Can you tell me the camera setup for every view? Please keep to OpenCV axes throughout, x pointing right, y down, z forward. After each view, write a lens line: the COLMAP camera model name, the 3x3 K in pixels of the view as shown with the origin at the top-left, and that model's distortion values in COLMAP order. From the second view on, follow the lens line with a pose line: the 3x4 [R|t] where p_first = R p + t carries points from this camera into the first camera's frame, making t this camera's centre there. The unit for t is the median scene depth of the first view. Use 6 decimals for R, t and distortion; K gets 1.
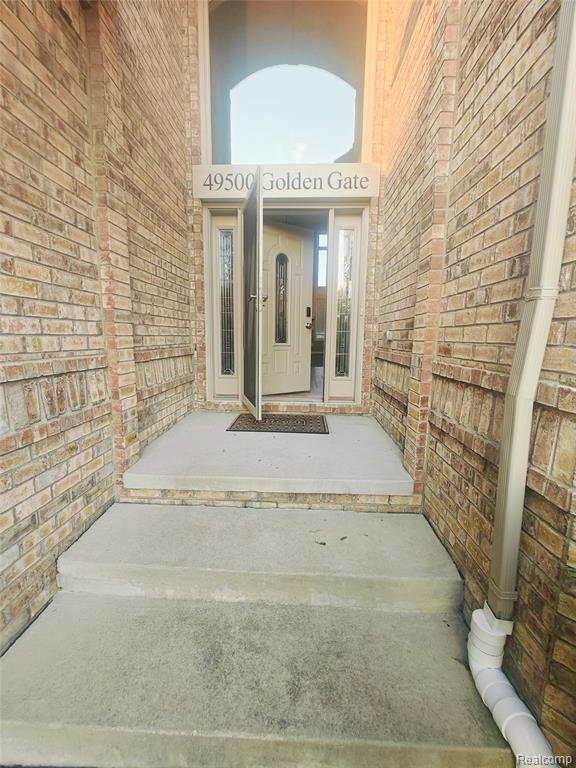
lens RADIAL K [[321.5, 0, 291.9], [0, 321.5, 376.0], [0, 0, 1]] dist [0.001486, 0.000096]
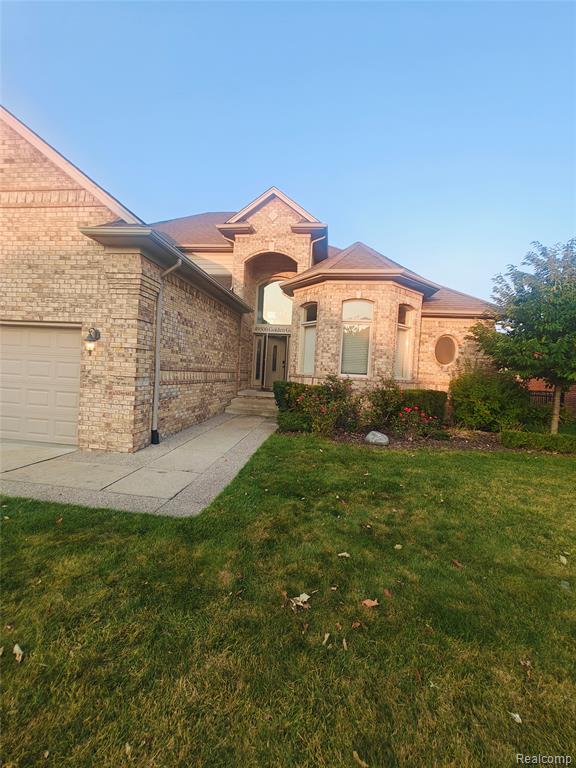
lens RADIAL K [[321.5, 0, 280.8], [0, 321.5, 383.3], [0, 0, 1]] dist [0.001486, 0.000096]
pose [[0.991642, 0.048199, -0.119680, 0.507437], [-0.059091, 0.994260, -0.089193, 0.359161], [0.114694, 0.095520, 0.988798, -2.591534]]
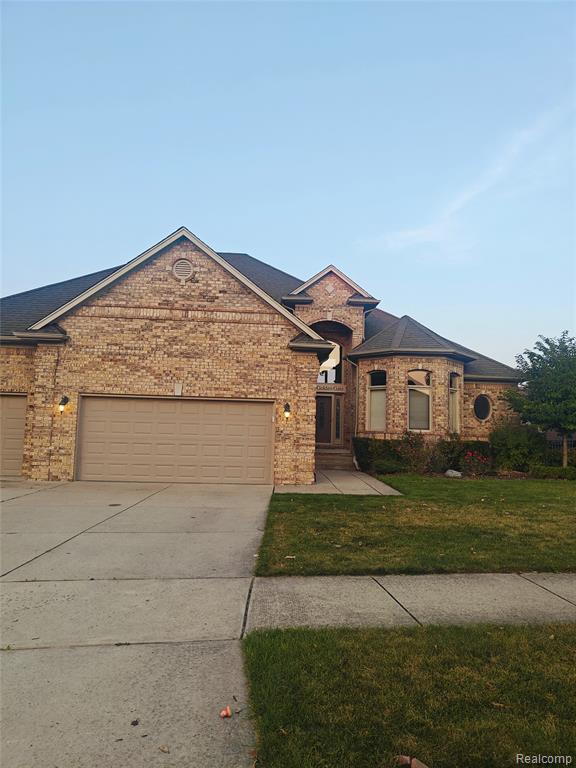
lens RADIAL K [[540.8, 0, 283.4], [0, 540.8, 384.9], [0, 0, 1]] dist [0.026682, -0.020108]
pose [[0.997153, 0.025468, 0.070980, -0.910095], [-0.009816, 0.977072, -0.212681, 0.731466], [-0.074769, 0.211378, 0.974540, -5.116150]]
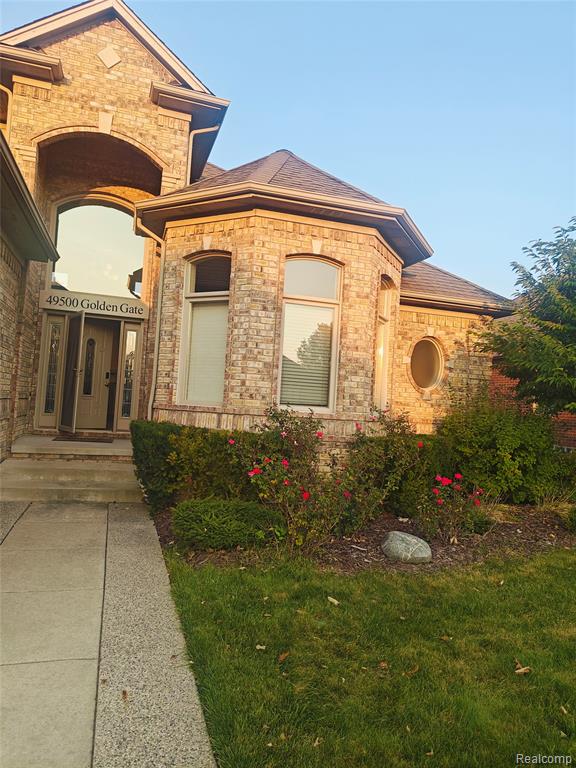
lens RADIAL K [[540.8, 0, 280.5], [0, 540.8, 386.0], [0, 0, 1]] dist [0.026682, -0.020108]
pose [[0.946466, 0.059471, 0.317278, 0.018737], [-0.012203, 0.988772, -0.148934, 0.264637], [-0.322573, 0.137089, 0.936565, -1.976297]]
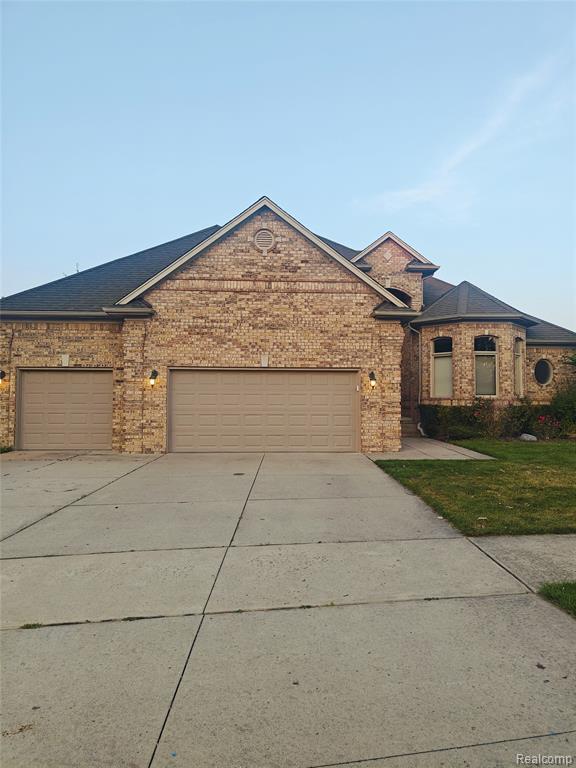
lens RADIAL K [[540.8, 0, 285.6], [0, 540.8, 386.4], [0, 0, 1]] dist [0.026682, -0.020108]
pose [[0.997713, -0.003071, 0.067529, -1.514720], [0.013618, 0.987620, -0.156273, 0.741179], [-0.066213, 0.156835, 0.985403, -5.104098]]
